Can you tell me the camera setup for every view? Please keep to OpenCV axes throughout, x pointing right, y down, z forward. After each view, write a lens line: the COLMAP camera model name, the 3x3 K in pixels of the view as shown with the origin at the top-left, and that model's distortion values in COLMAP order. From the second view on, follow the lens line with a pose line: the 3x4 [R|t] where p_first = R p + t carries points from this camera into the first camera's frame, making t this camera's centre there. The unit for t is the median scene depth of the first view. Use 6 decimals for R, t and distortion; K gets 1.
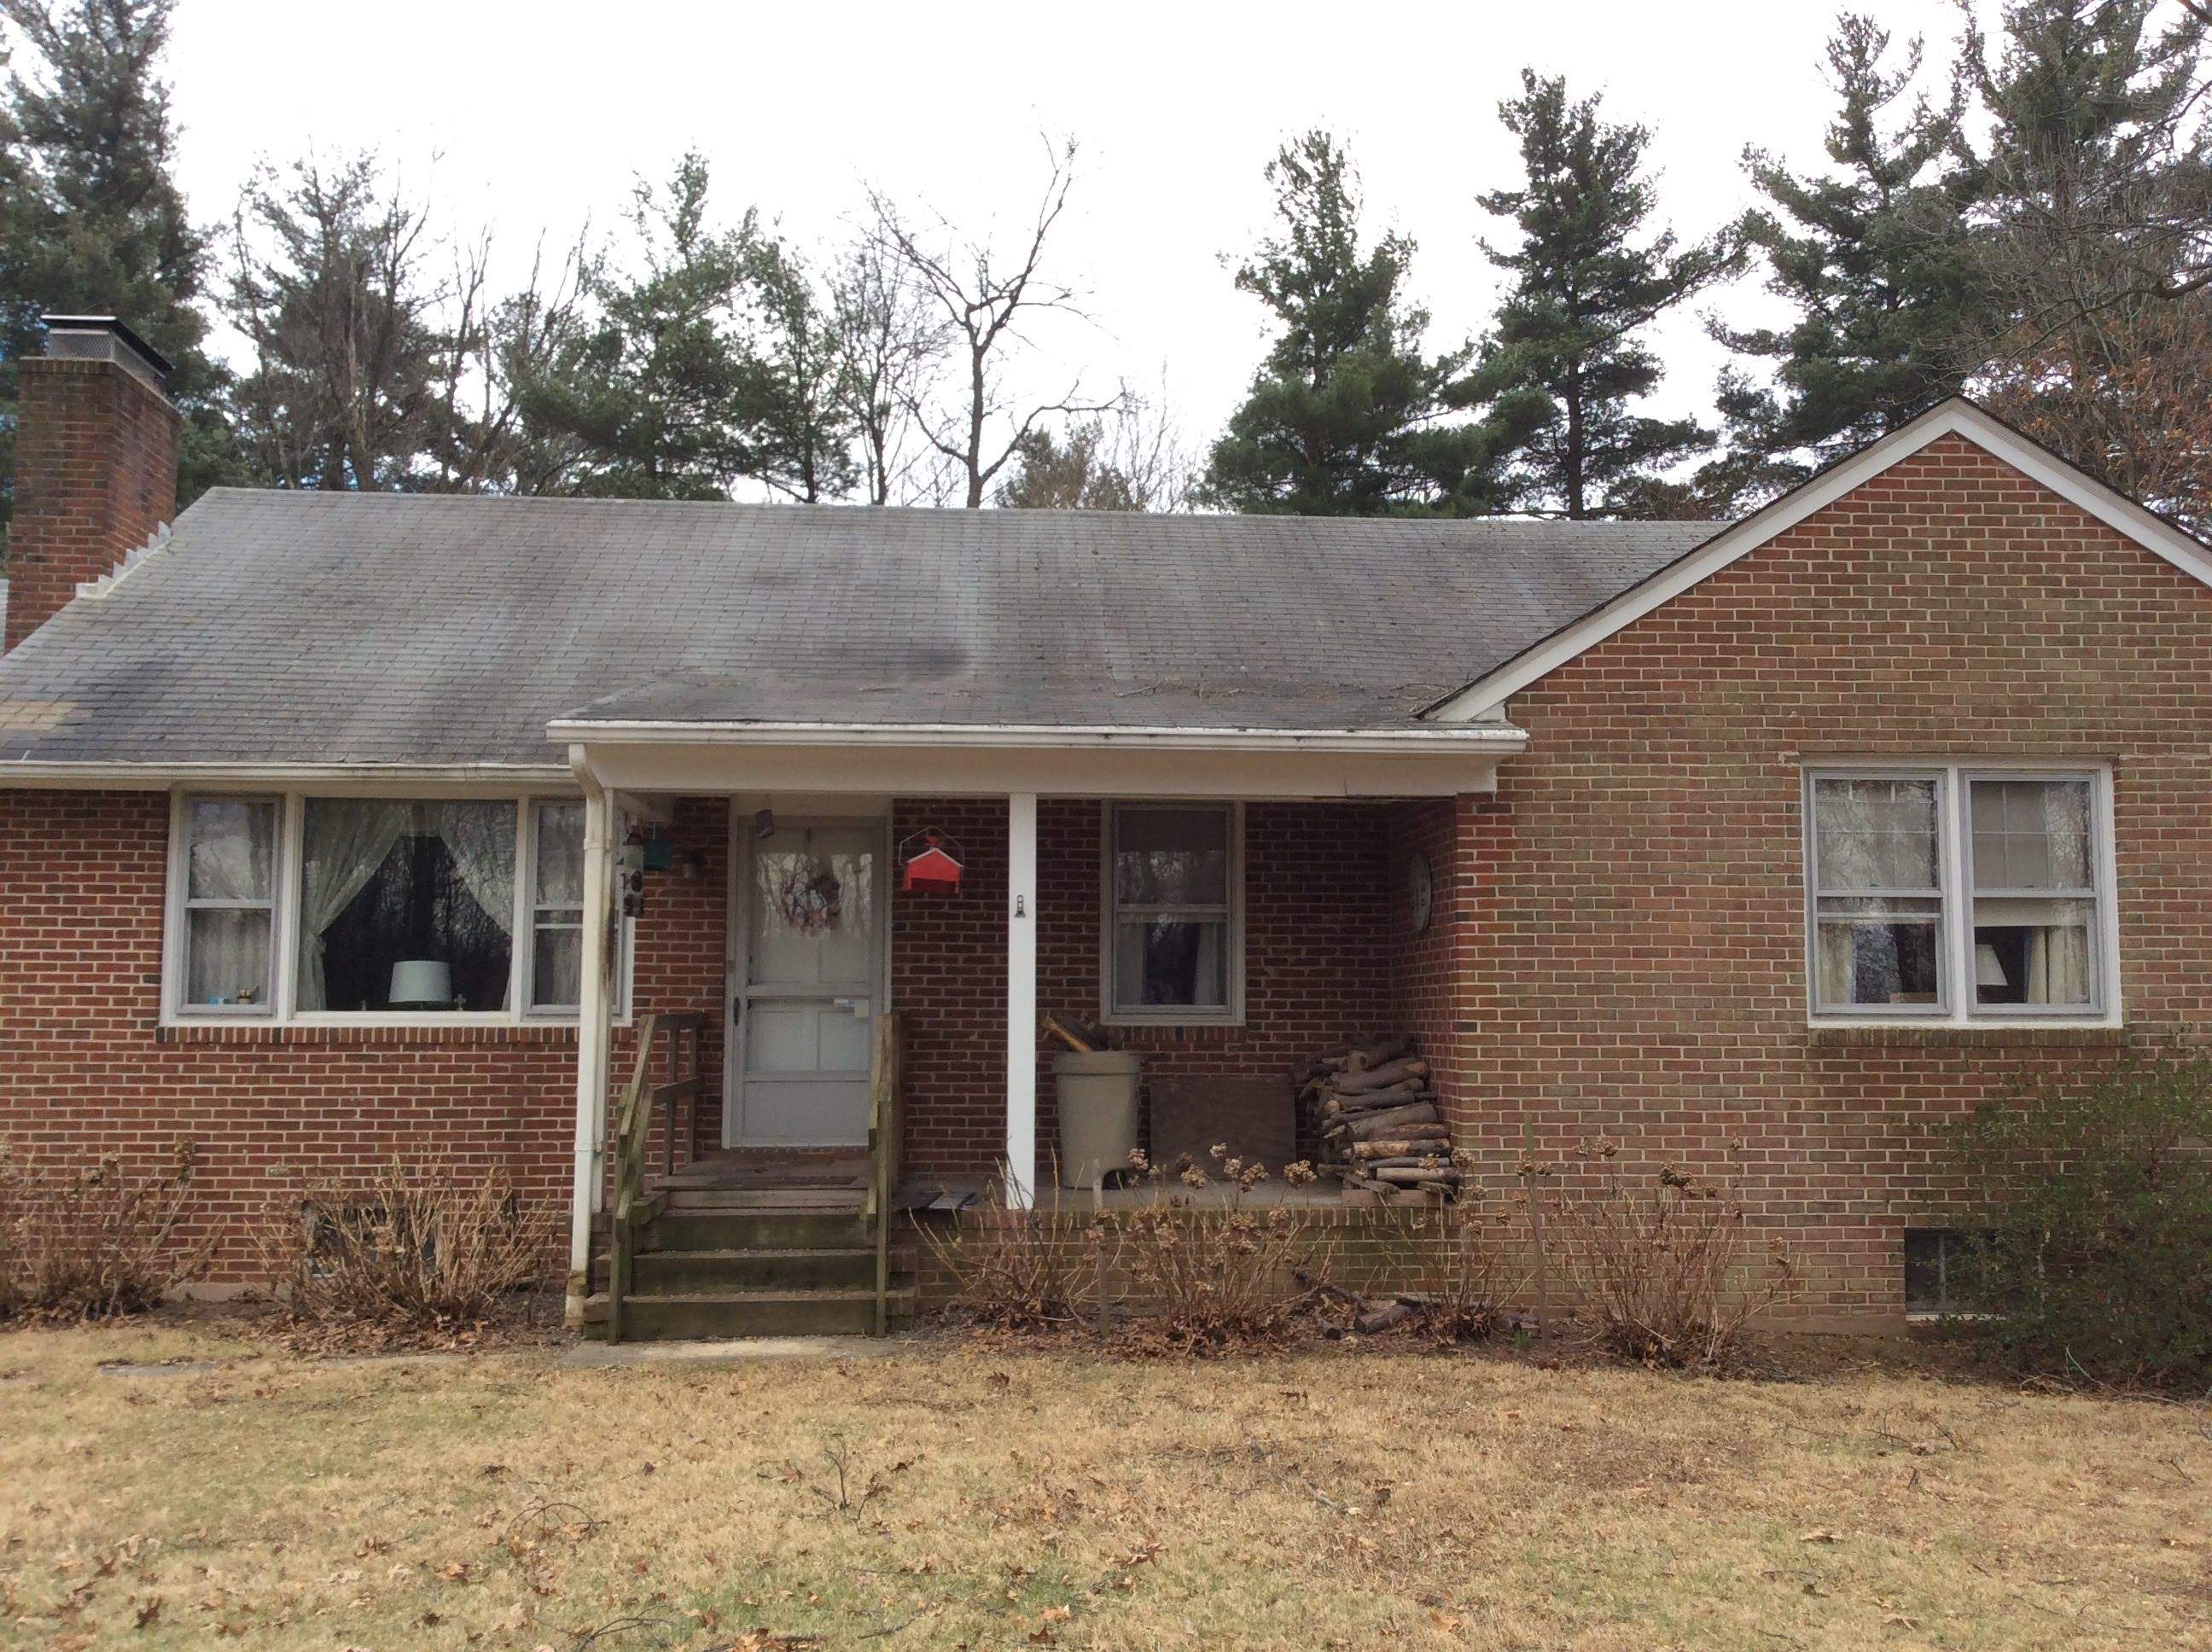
lens RADIAL K [[2027.2, 0, 1106.0], [0, 2027.2, 826.0], [0, 0, 1]] dist [0.145927, -0.311477]
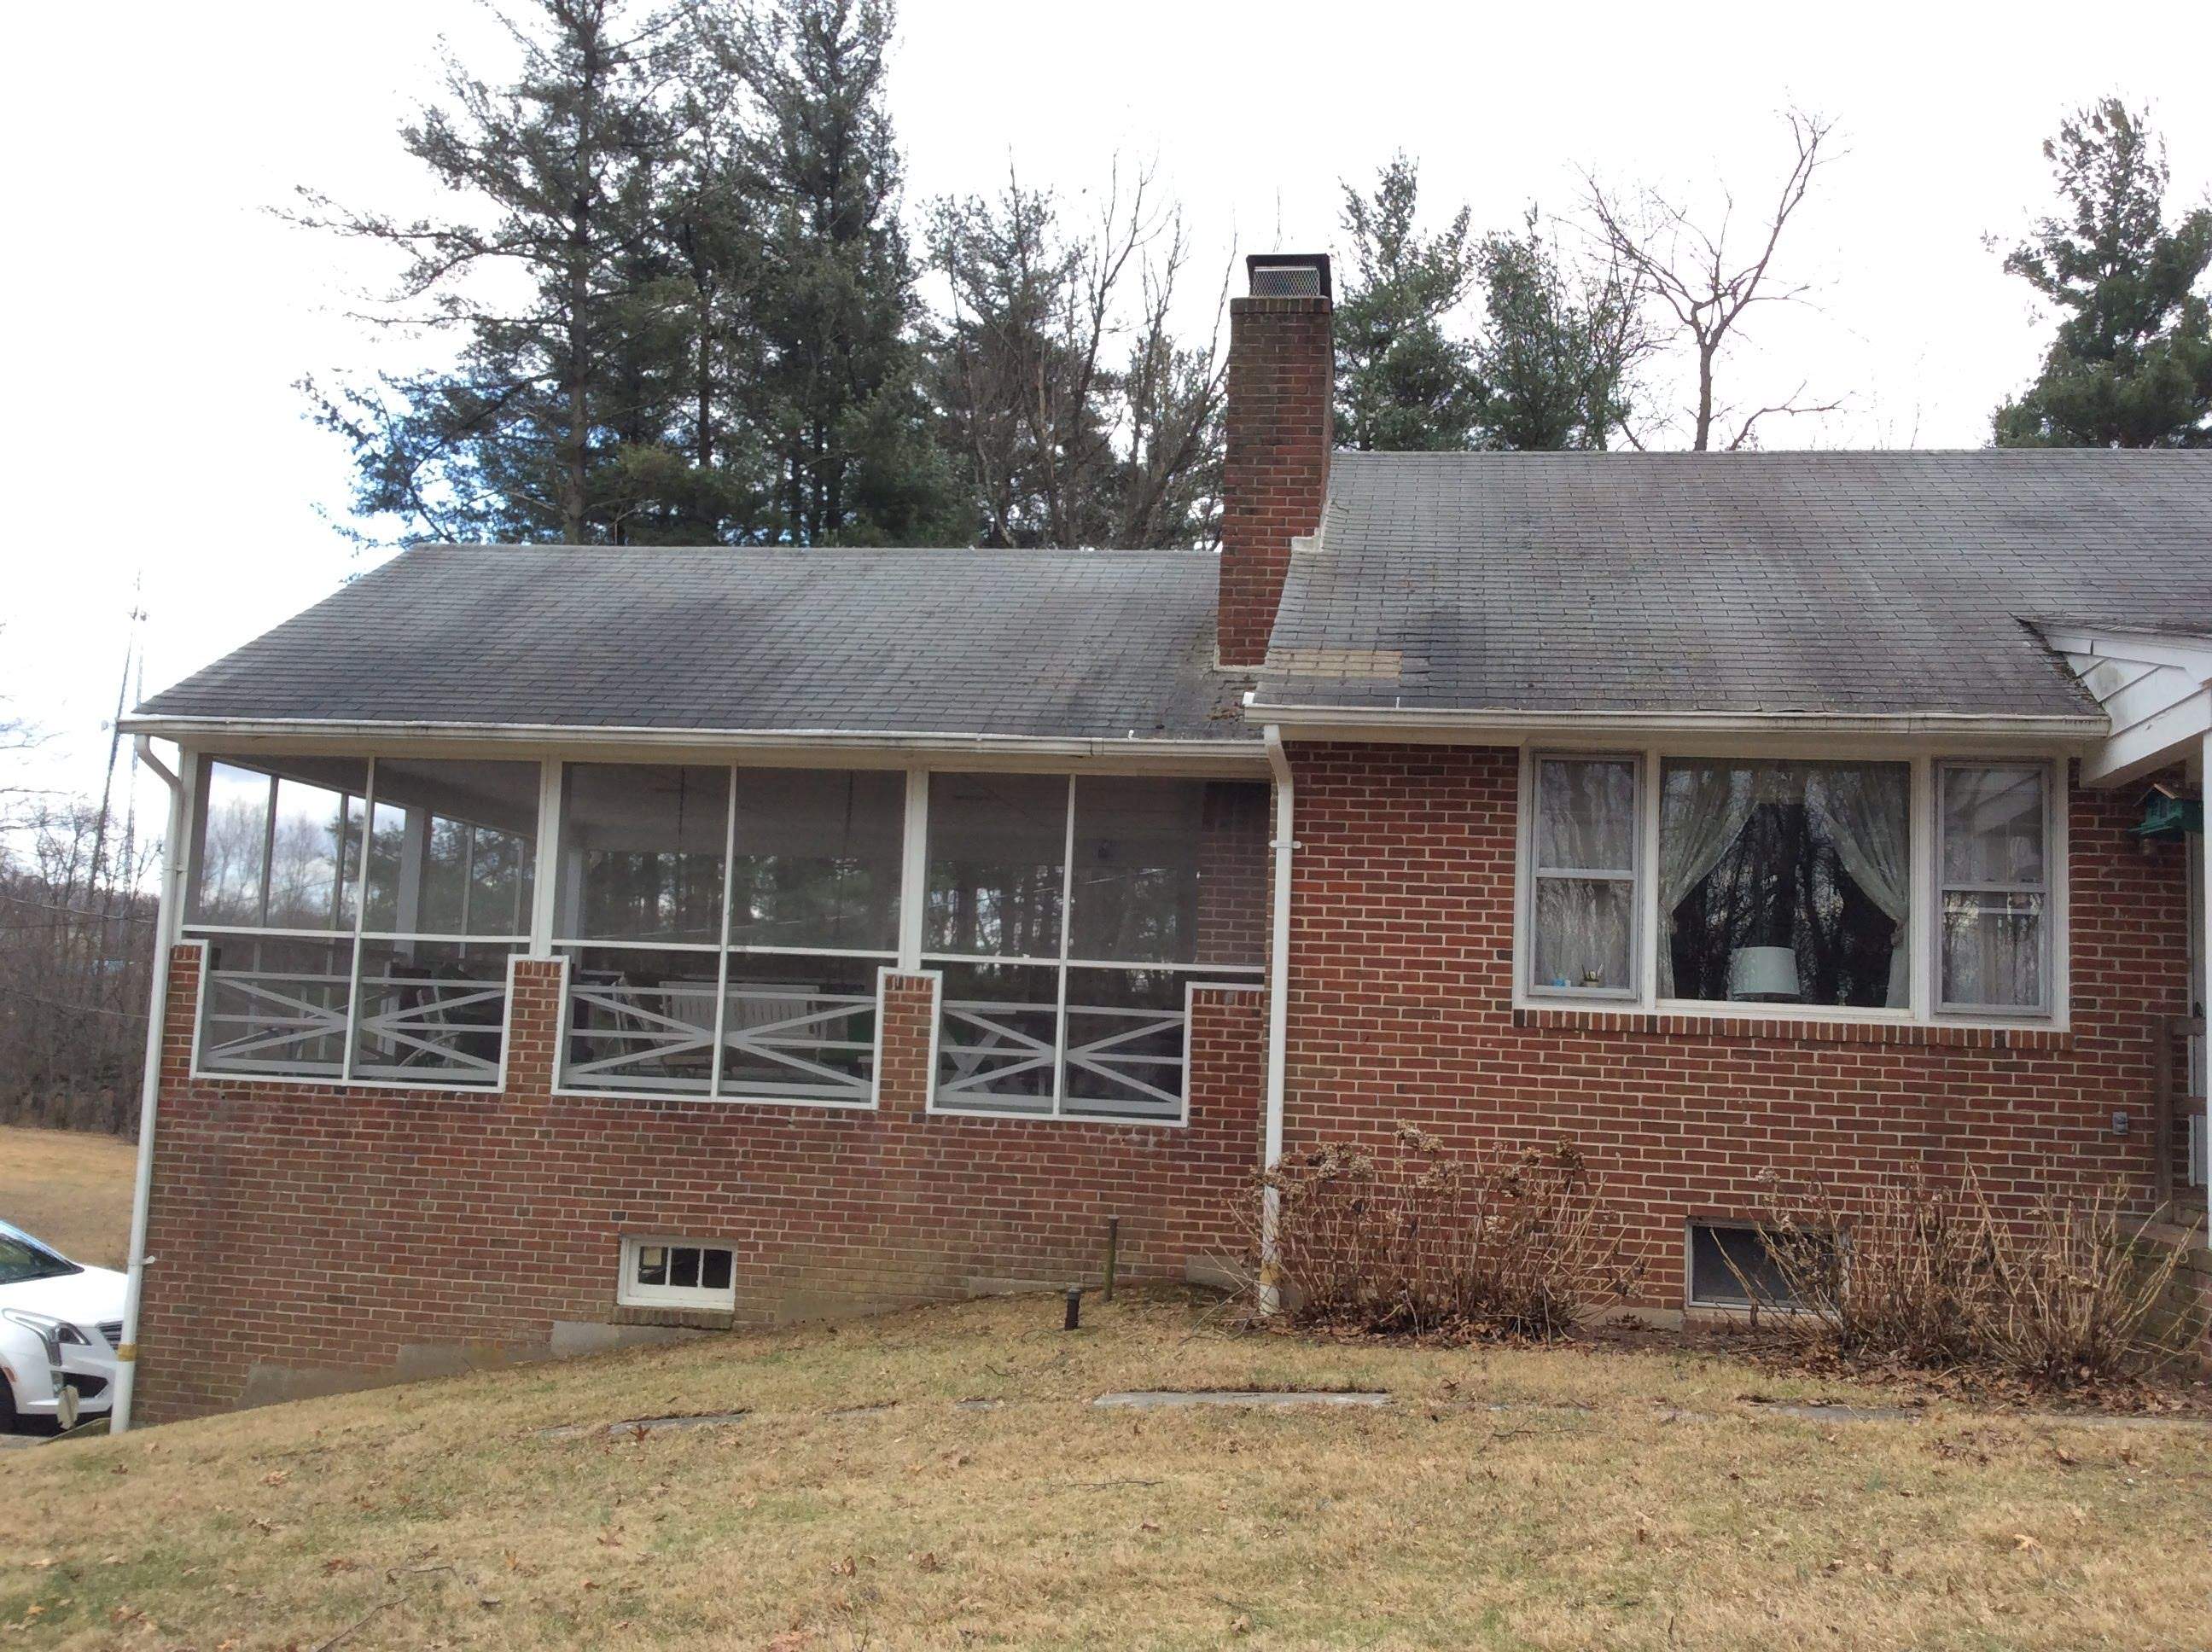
lens RADIAL K [[2027.2, 0, 1106.0], [0, 2027.2, 826.0], [0, 0, 1]] dist [0.145927, -0.311477]
pose [[0.979675, 0.015490, -0.199993, -0.456638], [-0.020667, 0.999503, -0.023822, 0.042705], [0.199524, 0.027471, 0.979508, 0.095768]]
